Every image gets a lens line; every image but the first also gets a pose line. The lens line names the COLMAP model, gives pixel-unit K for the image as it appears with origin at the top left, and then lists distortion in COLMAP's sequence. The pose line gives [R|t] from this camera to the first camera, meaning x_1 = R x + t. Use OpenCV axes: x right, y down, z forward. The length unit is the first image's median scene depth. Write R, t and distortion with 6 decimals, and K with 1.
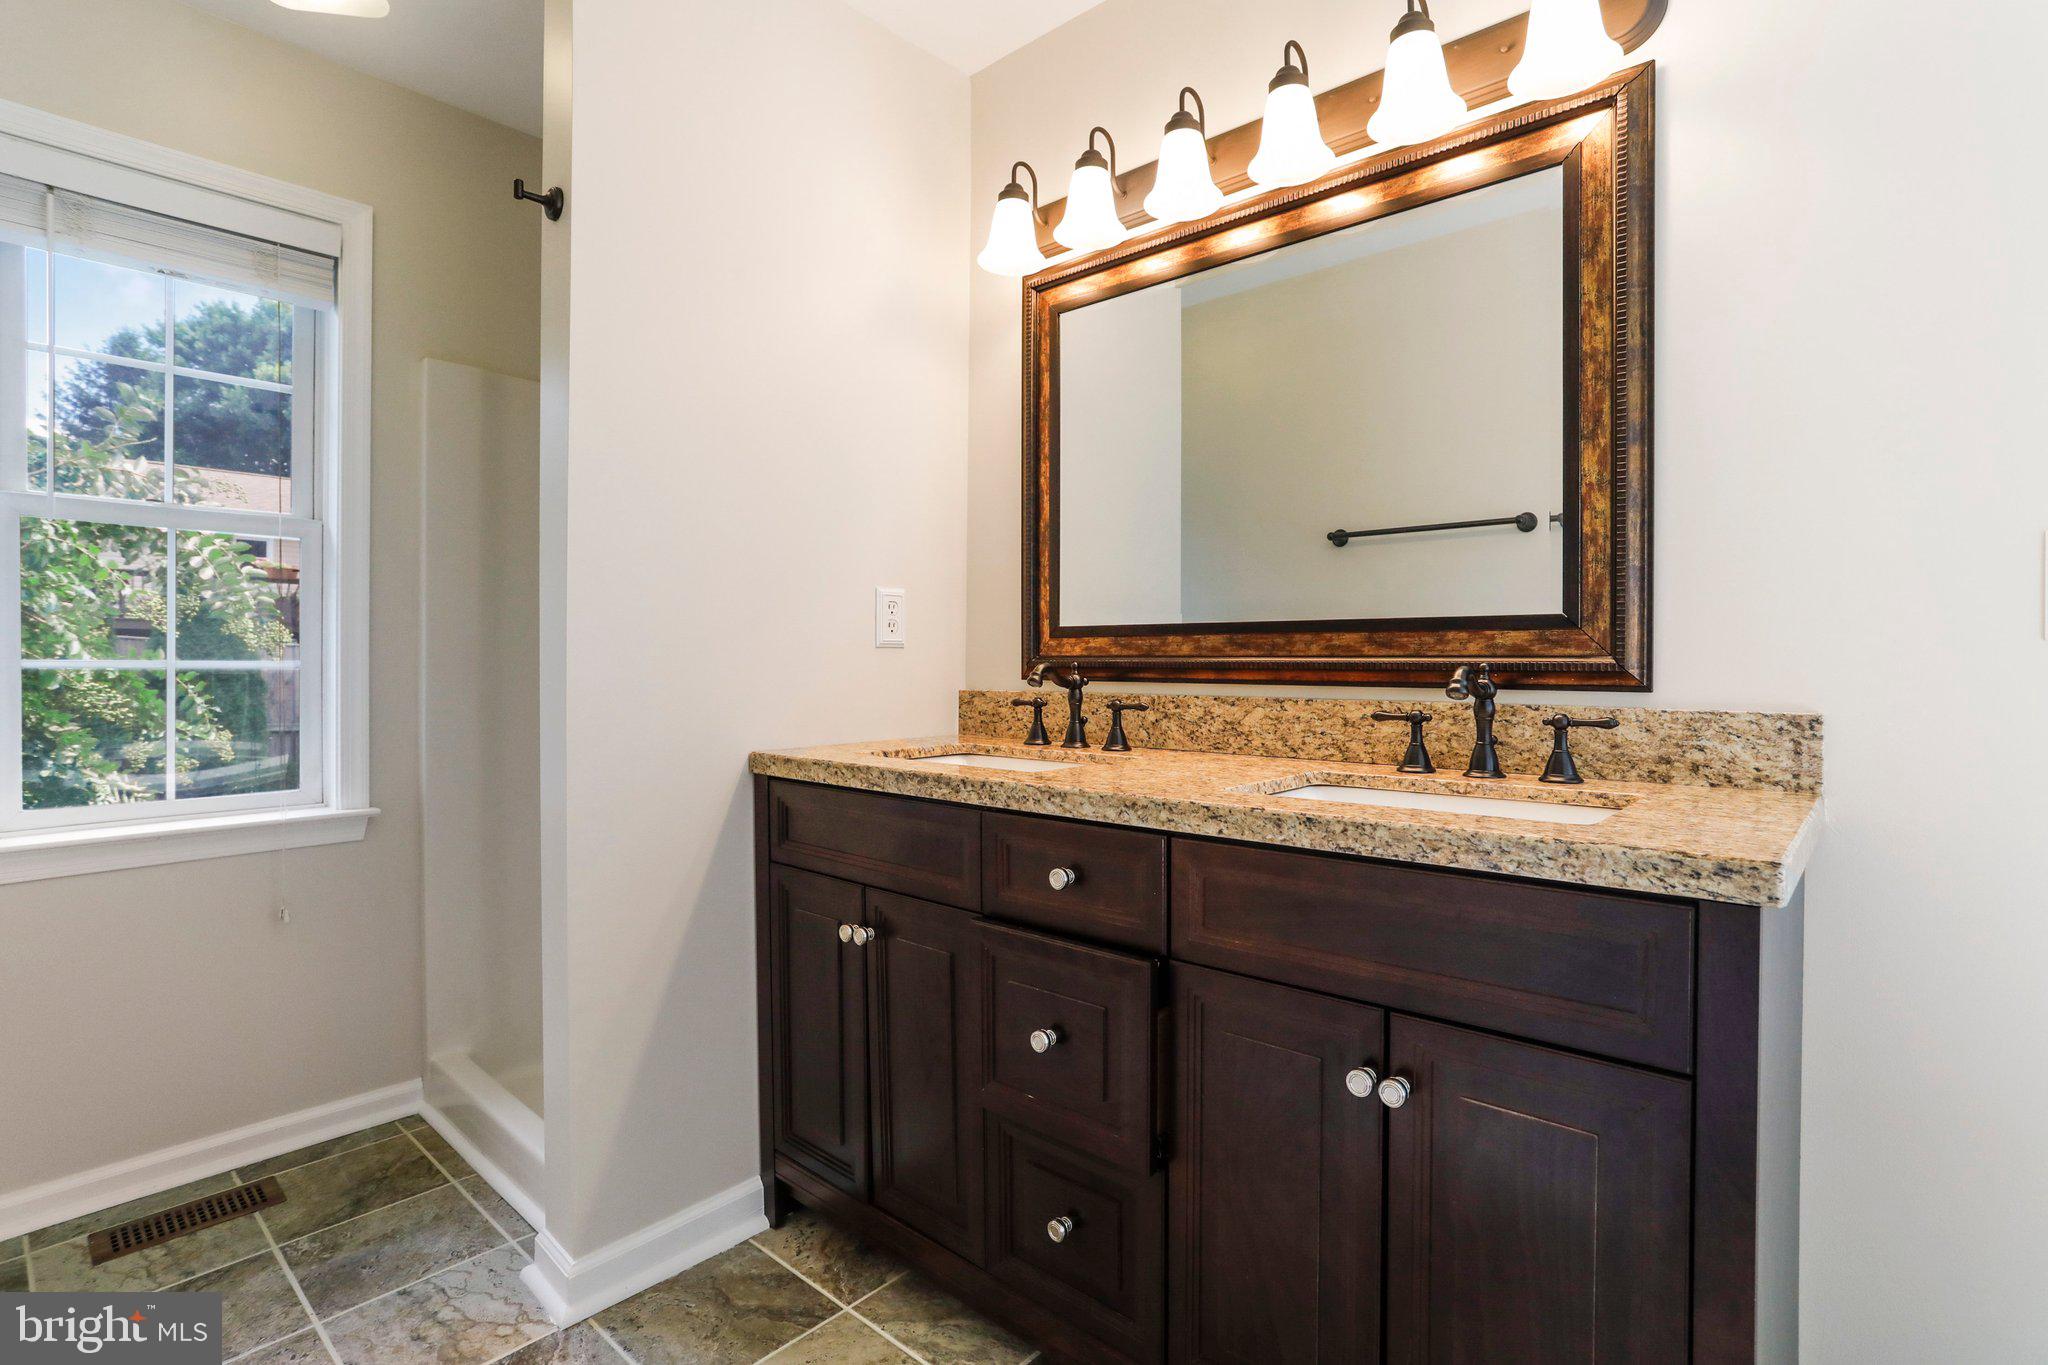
lens RADIAL K [[986.9, 0, 1042.4], [0, 986.9, 674.5], [0, 0, 1]] dist [-0.038050, 0.009825]
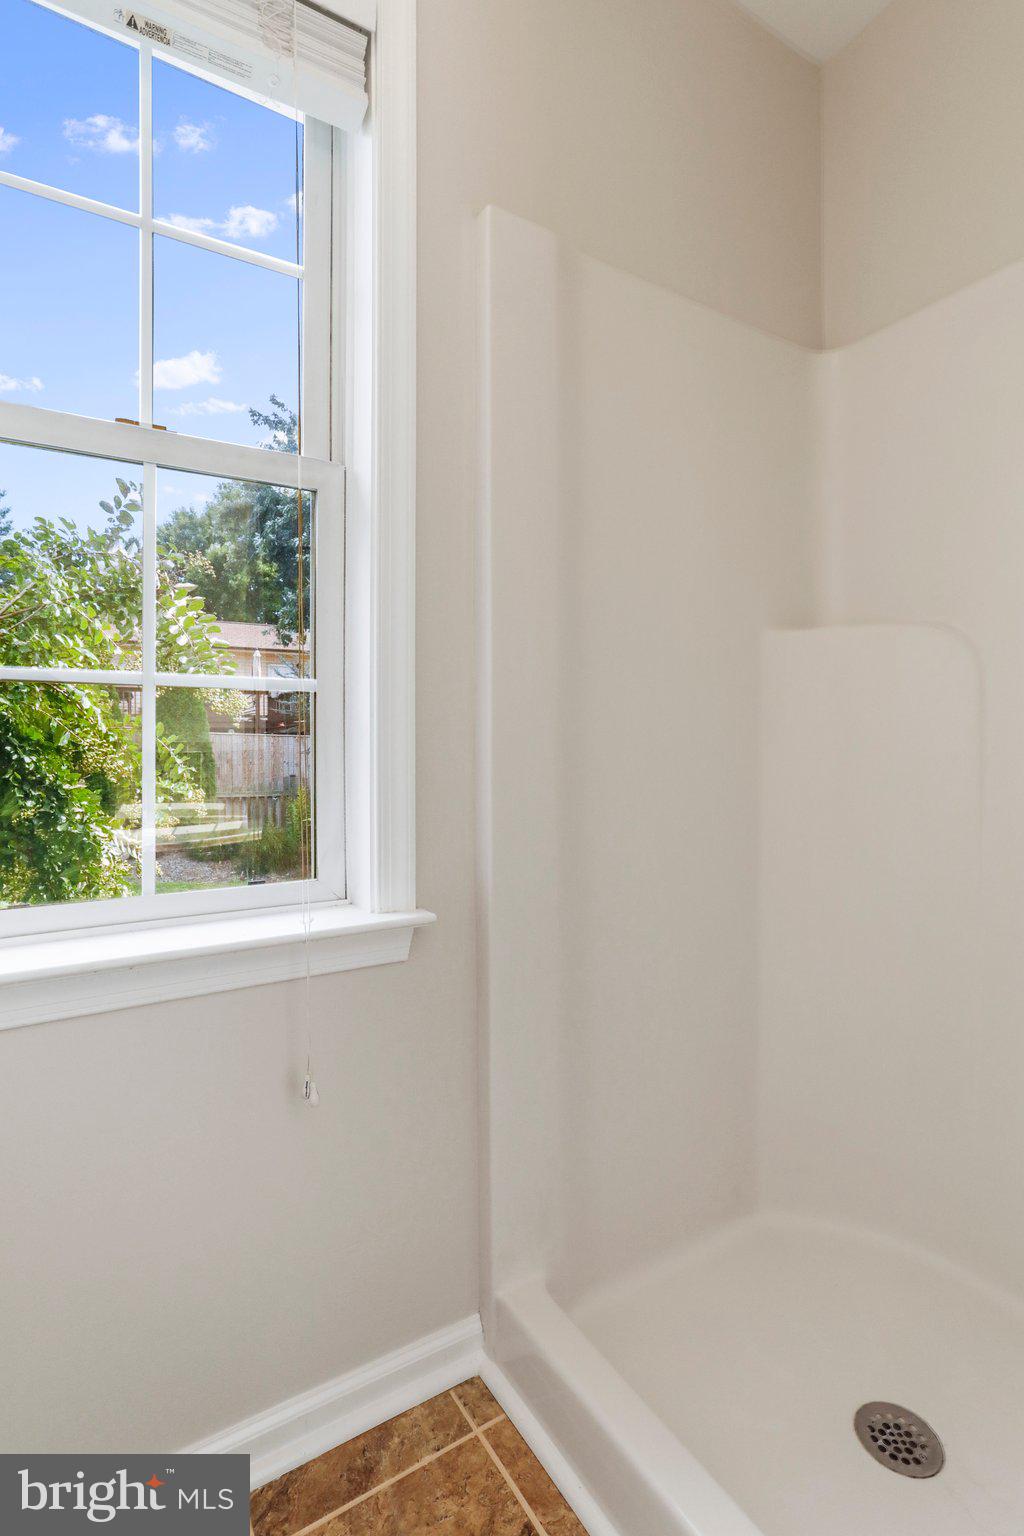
lens RADIAL K [[740.2, 0, 505.5], [0, 740.2, 758.8], [0, 0, 1]] dist [-0.038050, 0.009825]
pose [[0.956991, -0.004237, -0.290085, -0.338263], [0.006864, 0.999944, 0.008039, 0.023155], [0.290035, -0.009684, 0.956967, 0.378023]]
